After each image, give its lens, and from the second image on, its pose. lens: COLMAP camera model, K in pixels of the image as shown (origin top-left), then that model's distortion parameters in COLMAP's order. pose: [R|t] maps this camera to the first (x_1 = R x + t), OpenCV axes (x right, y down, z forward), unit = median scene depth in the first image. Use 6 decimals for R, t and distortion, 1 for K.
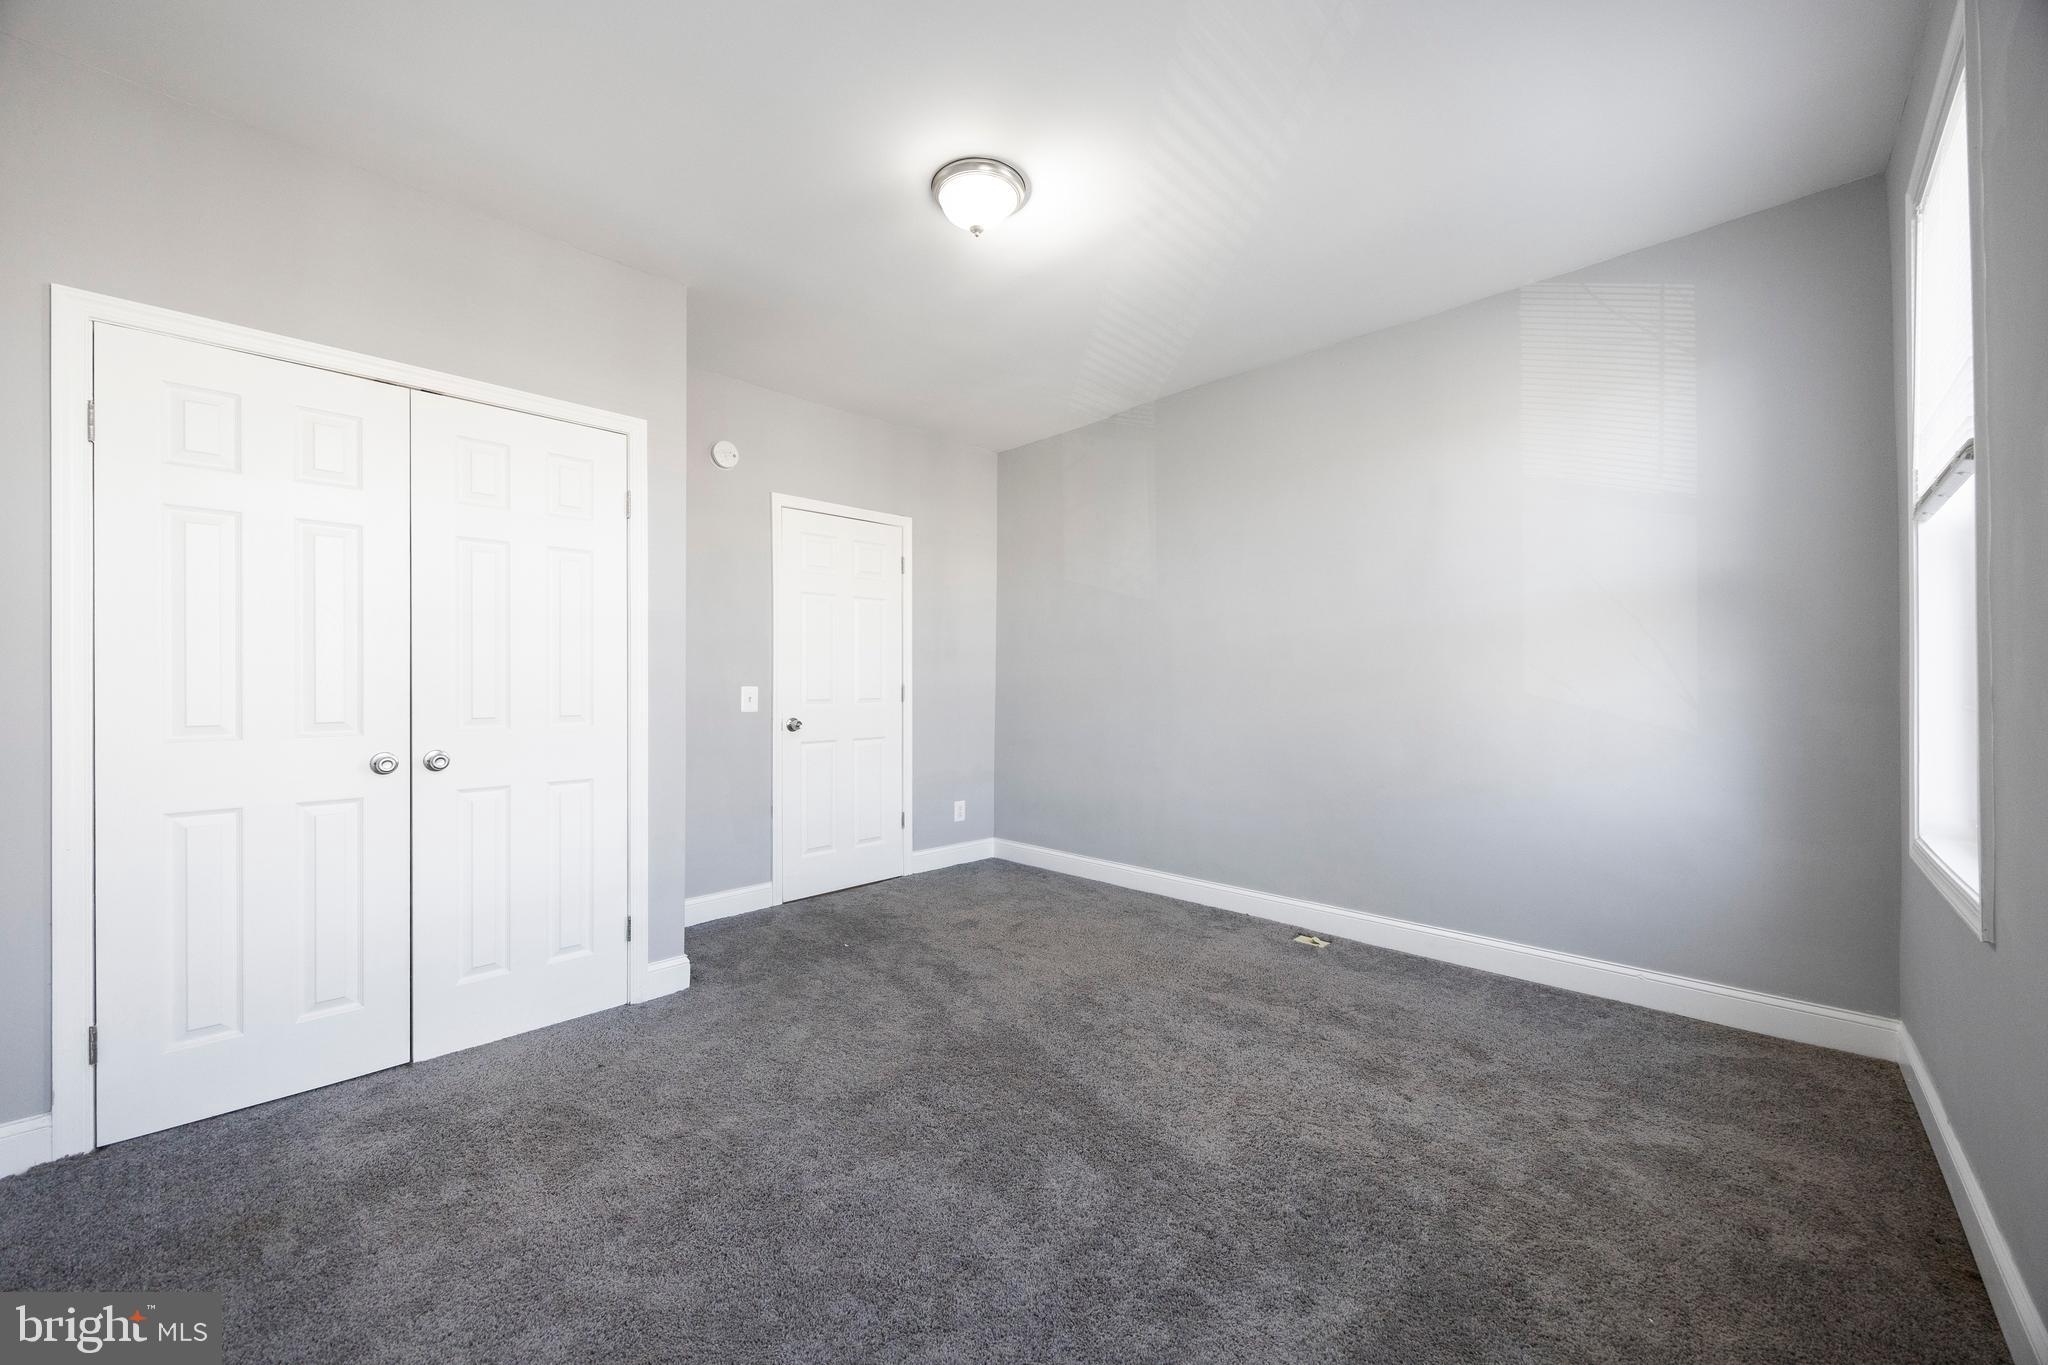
lens RADIAL K [[774.8, 0, 1013.9], [0, 774.8, 687.3], [0, 0, 1]] dist [-0.005088, -0.000123]
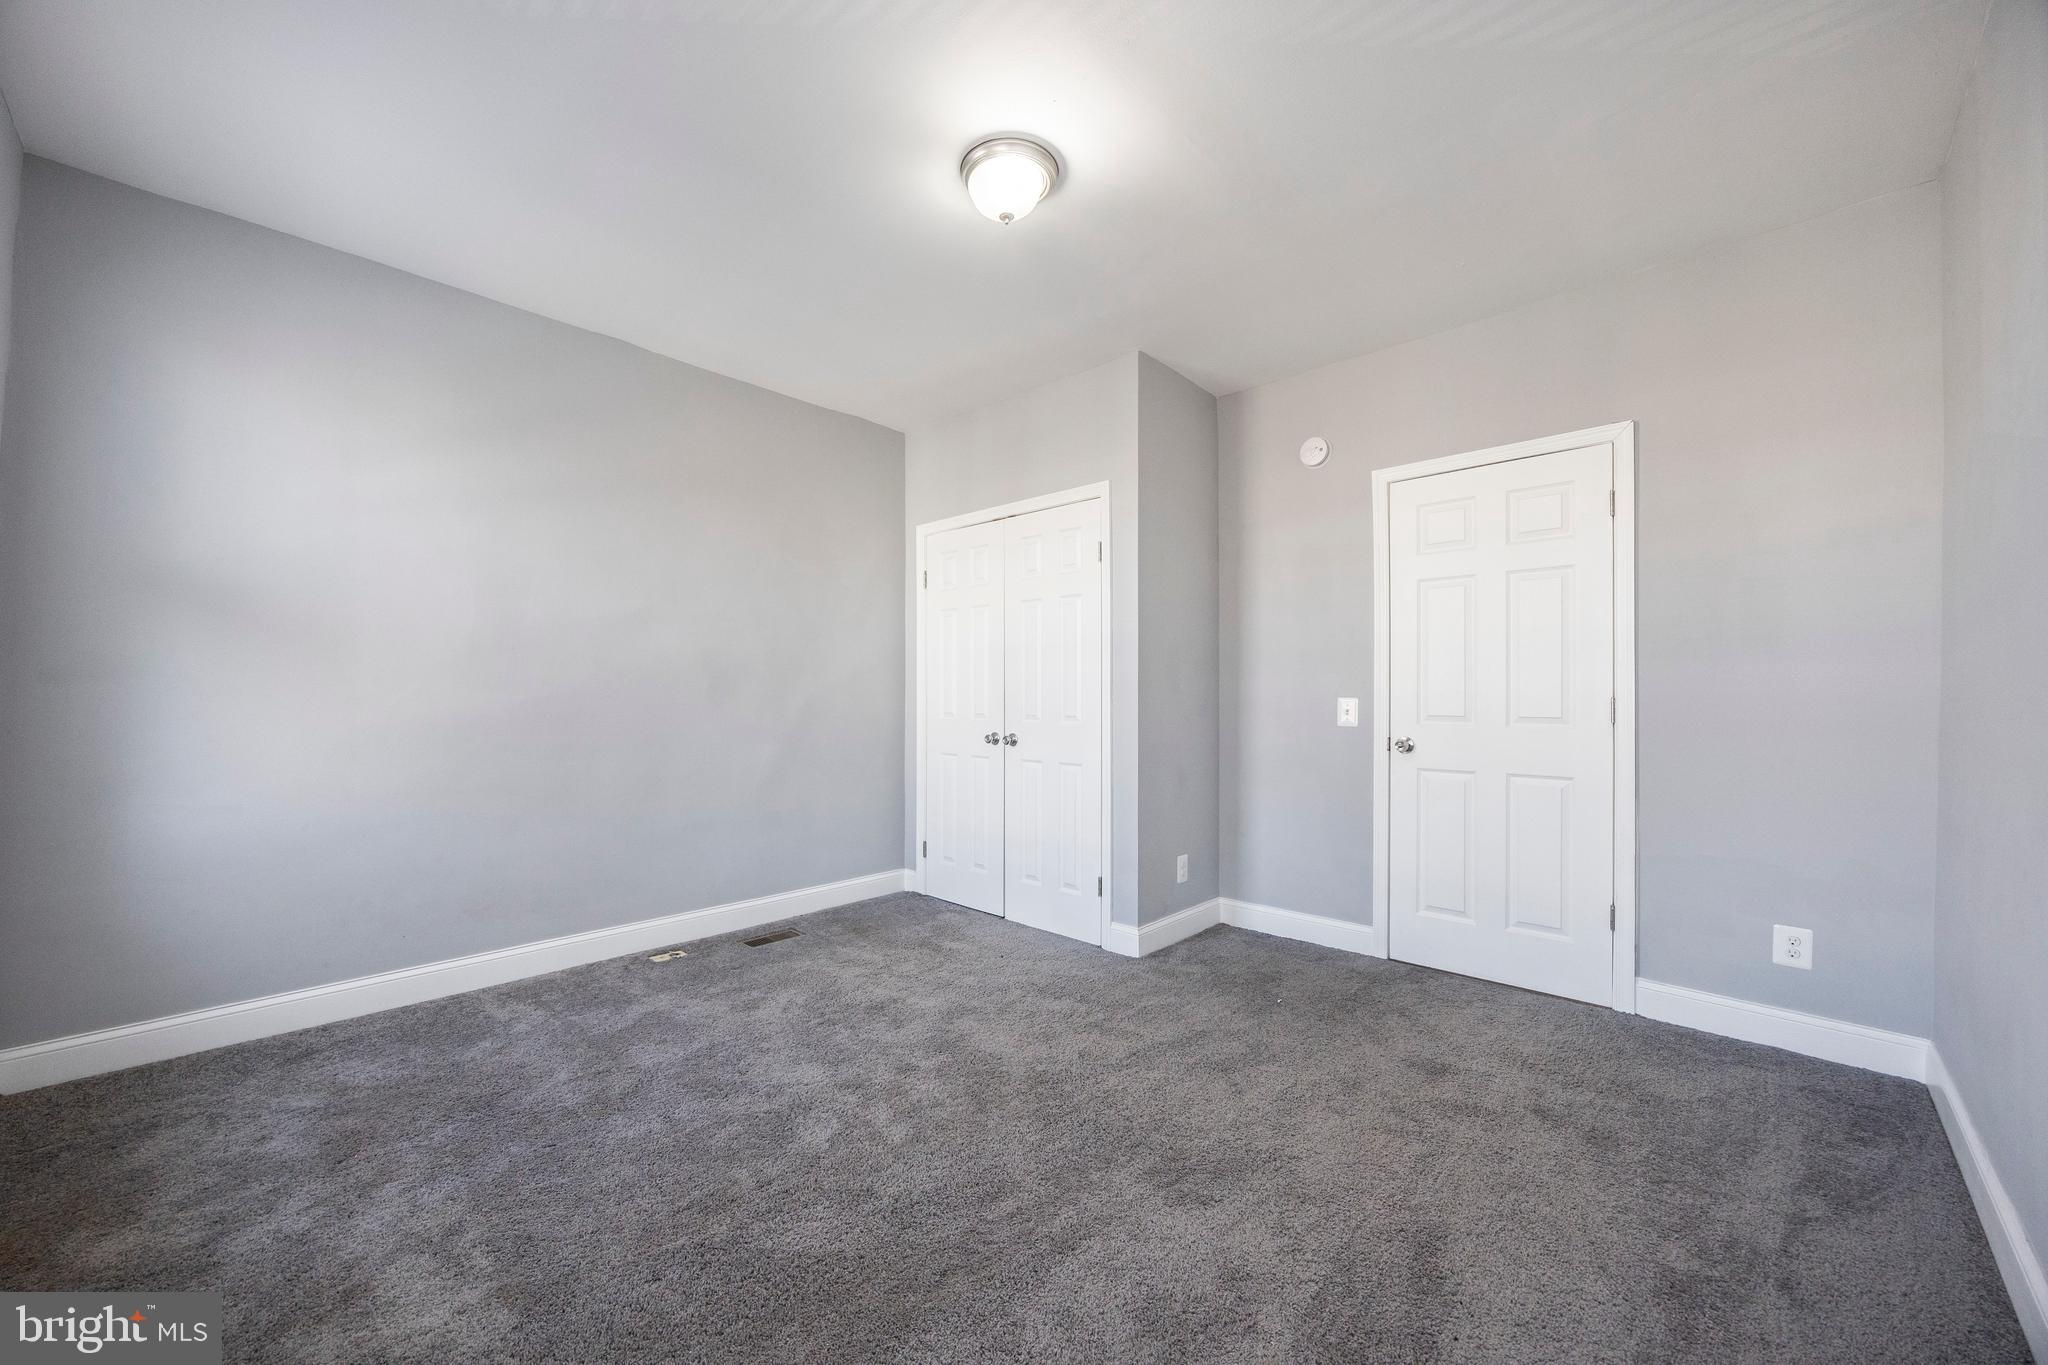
lens RADIAL K [[774.8, 0, 1013.9], [0, 774.8, 687.3], [0, 0, 1]] dist [-0.005088, -0.000123]
pose [[0.000344, -0.014323, -0.999897, 0.556735], [-0.014887, 0.999787, -0.014326, 0.005985], [0.999889, 0.014890, 0.000130, 0.619454]]
